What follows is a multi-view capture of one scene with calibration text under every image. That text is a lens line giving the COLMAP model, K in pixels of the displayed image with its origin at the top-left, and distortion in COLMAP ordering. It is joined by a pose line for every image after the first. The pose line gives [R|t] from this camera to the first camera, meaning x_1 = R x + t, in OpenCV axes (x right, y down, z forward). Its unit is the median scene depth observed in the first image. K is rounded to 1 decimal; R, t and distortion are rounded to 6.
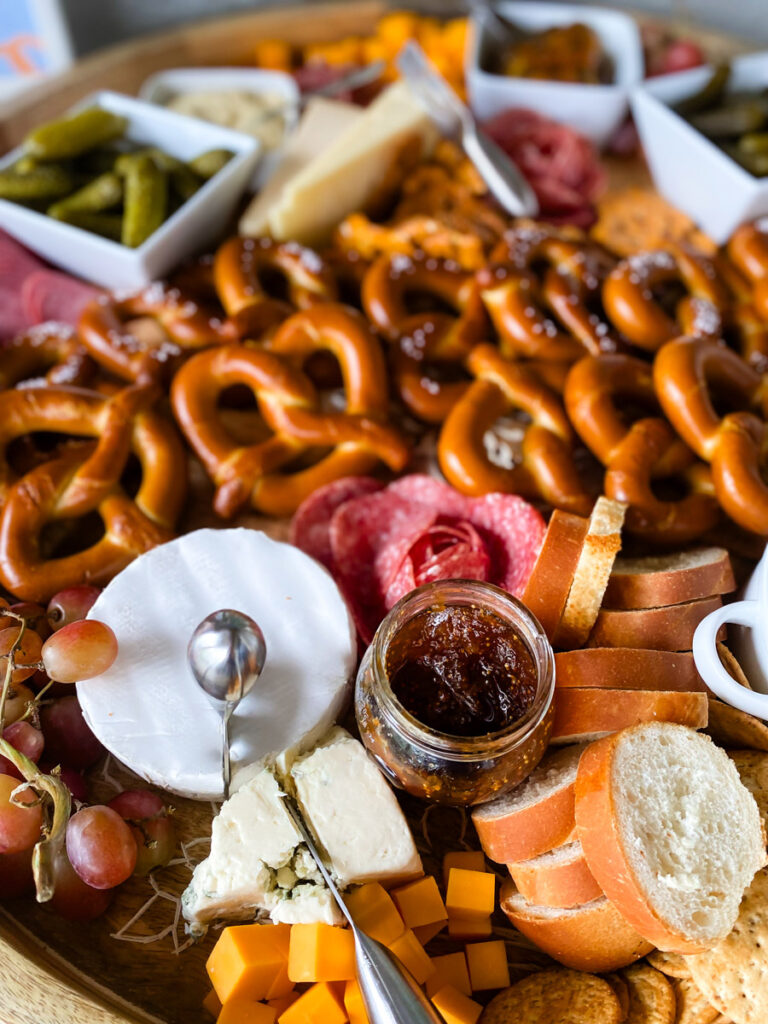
lens RADIAL K [[798.3, 0, 384.0], [0, 798.3, 512.0], [0, 0, 1]] dist [0.003872, 0.002906]
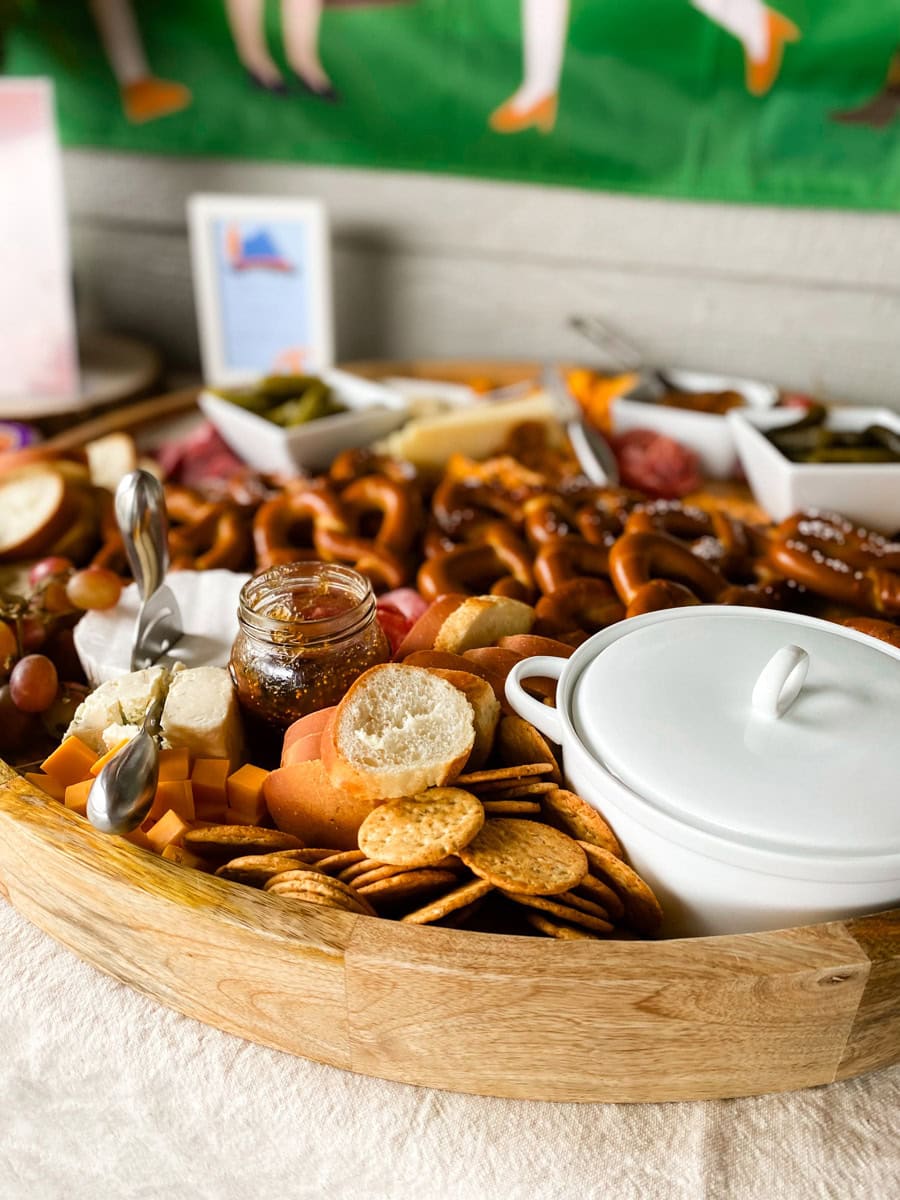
lens RADIAL K [[924.2, 0, 446.9], [0, 924.2, 589.0], [0, 0, 1]] dist [0.008115, -0.012854]
pose [[0.925610, 0.170540, -0.337880, 0.682943], [-0.307136, 0.860125, -0.407251, 0.597300], [0.221167, 0.480730, 0.848518, -0.223694]]
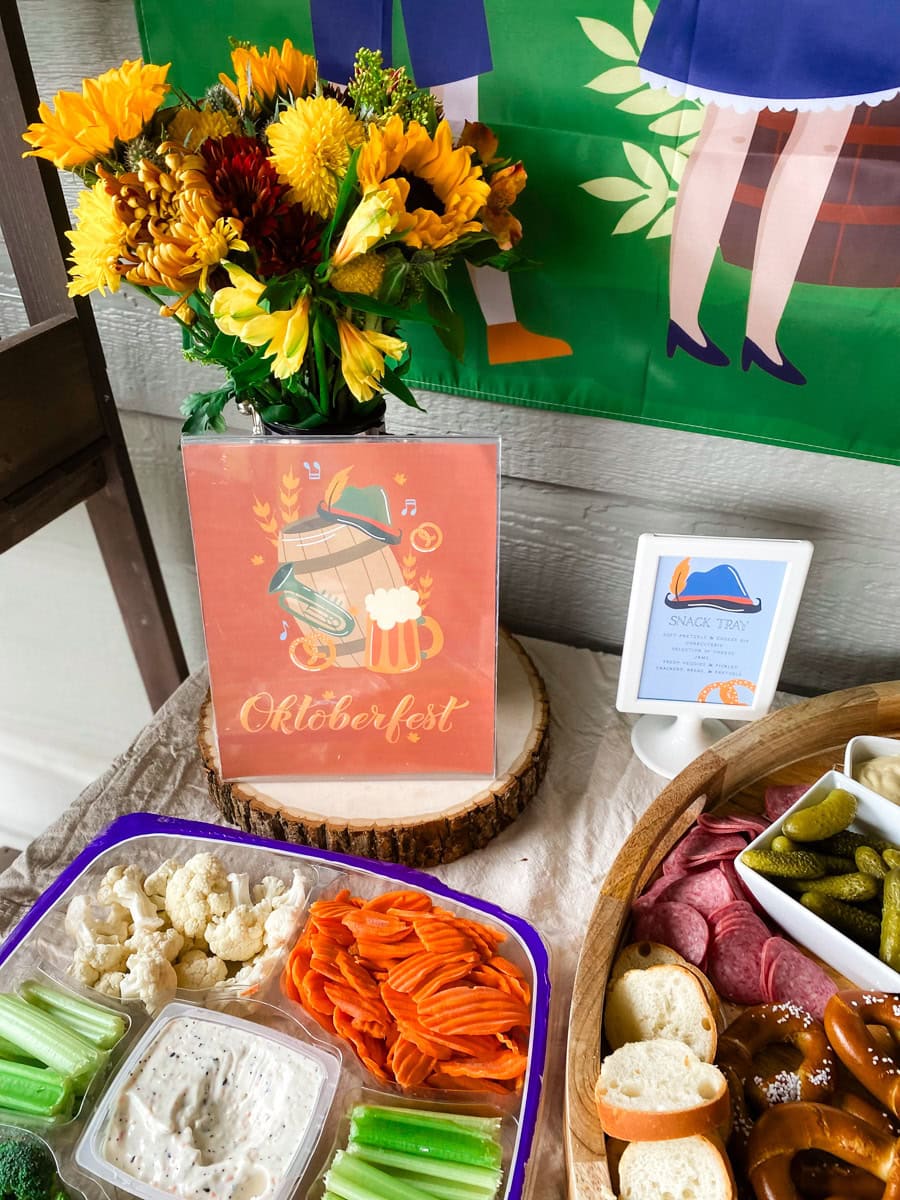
lens RADIAL K [[924.2, 0, 446.9], [0, 924.2, 589.0], [0, 0, 1]] dist [0.008115, -0.012854]
pose [[0.929114, 0.182643, -0.321540, -0.741433], [-0.286425, 0.905413, -0.313348, -0.287846], [0.233896, 0.383234, 0.893546, -0.596883]]
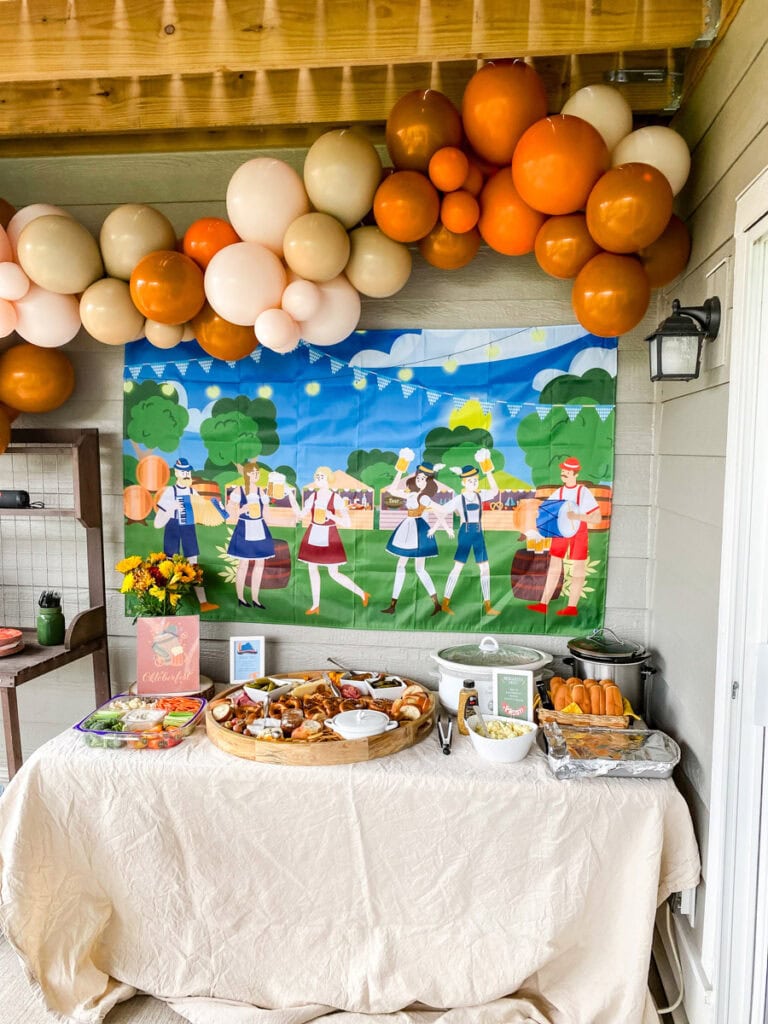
lens RADIAL K [[770.1, 0, 388.9], [0, 770.1, 510.7], [0, 0, 1]] dist [0.136151, -0.319750]
pose [[0.985785, -0.012257, -0.167563, 2.139143], [-0.123018, 0.626615, -0.769559, 4.309354], [0.114430, 0.779233, 0.616199, -4.844768]]
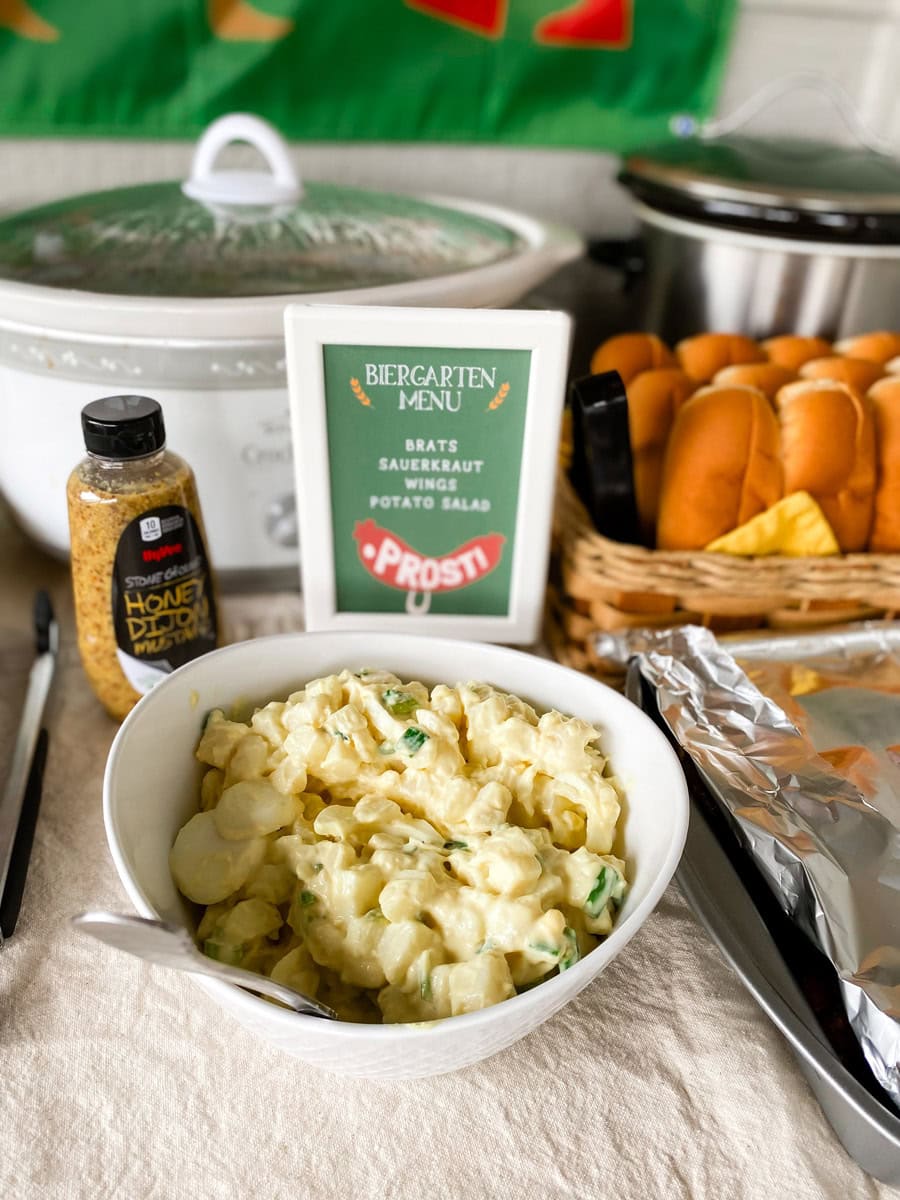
lens RADIAL K [[902.5, 0, 455.8], [0, 902.5, 598.5], [0, 0, 1]] dist [0.136151, -0.319750]
pose [[0.985925, -0.078861, 0.147421, 1.880587], [0.127919, 0.923579, -0.361441, 0.307376], [-0.107652, 0.375211, 0.920667, -0.050694]]
